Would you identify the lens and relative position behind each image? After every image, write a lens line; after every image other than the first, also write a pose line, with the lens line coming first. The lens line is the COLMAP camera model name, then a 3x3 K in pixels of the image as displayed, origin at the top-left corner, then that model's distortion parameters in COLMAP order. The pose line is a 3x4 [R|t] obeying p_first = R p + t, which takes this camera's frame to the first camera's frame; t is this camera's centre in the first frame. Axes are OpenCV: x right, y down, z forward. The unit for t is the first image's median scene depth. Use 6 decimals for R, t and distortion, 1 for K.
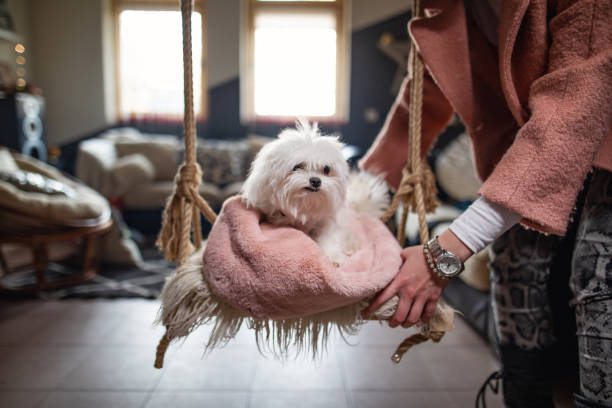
lens RADIAL K [[452.0, 0, 304.7], [0, 452.0, 202.7], [0, 0, 1]] dist [0.001267, 0.009314]
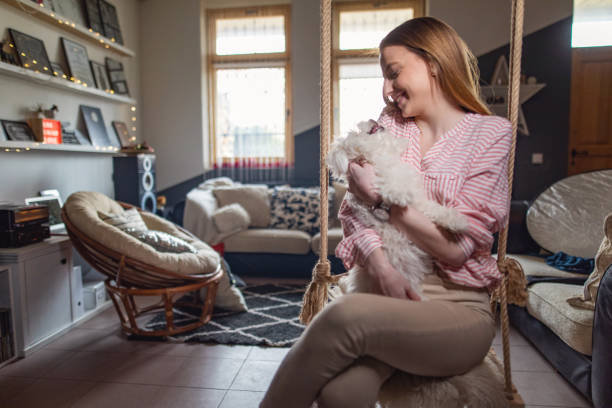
lens RADIAL K [[460.9, 0, 302.8], [0, 460.9, 204.6], [0, 0, 1]] dist [-0.002440, 0.004331]
pose [[0.989677, -0.008943, -0.143034, -0.064525], [0.003186, 0.999177, -0.040431, -0.076722], [0.143278, 0.039558, 0.988892, -0.113630]]
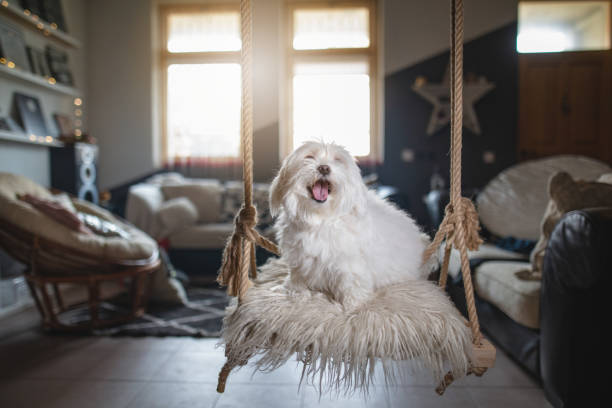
lens RADIAL K [[452.0, 0, 304.7], [0, 452.0, 202.7], [0, 0, 1]] dist [0.001267, 0.009314]
pose [[0.997368, -0.013549, -0.071228, -0.017184], [0.007198, 0.996035, -0.088676, 0.002030], [0.072147, 0.087930, 0.993511, -0.026475]]
